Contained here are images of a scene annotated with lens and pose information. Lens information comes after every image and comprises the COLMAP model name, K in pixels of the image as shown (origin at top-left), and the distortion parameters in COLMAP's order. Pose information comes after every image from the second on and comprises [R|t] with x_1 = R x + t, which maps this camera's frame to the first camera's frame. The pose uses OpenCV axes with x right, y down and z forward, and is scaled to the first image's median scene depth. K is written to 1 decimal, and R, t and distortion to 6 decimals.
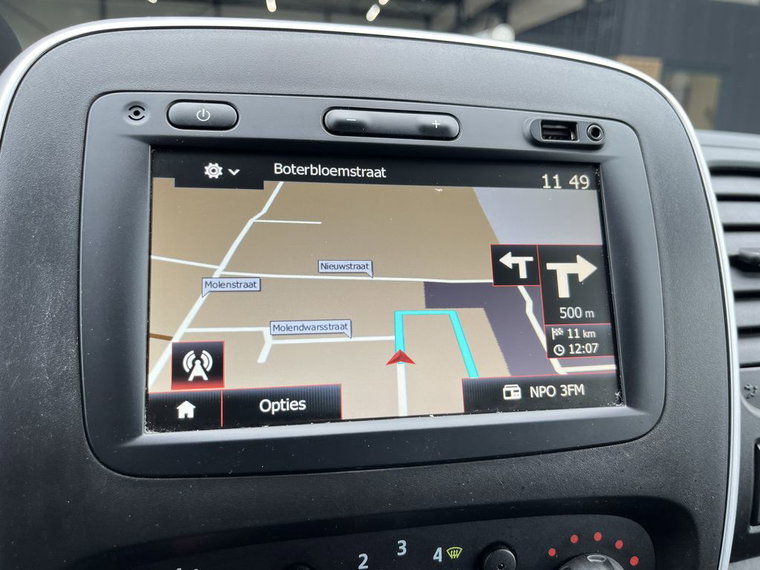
lens RADIAL K [[601.0, 0, 381.1], [0, 601.0, 286.6], [0, 0, 1]] dist [0.053346, -0.098283]
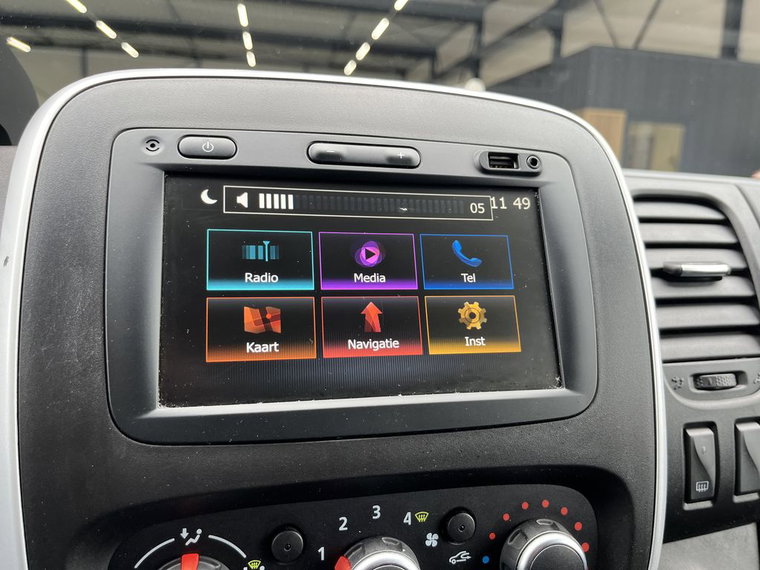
lens RADIAL K [[601.0, 0, 379.5], [0, 601.0, 288.9], [0, 0, 1]] dist [0.053346, -0.098283]
pose [[0.999477, -0.009619, 0.030889, 0.008562], [0.011842, 0.997290, -0.072616, 0.087814], [-0.030107, 0.072944, 0.996881, -0.188162]]
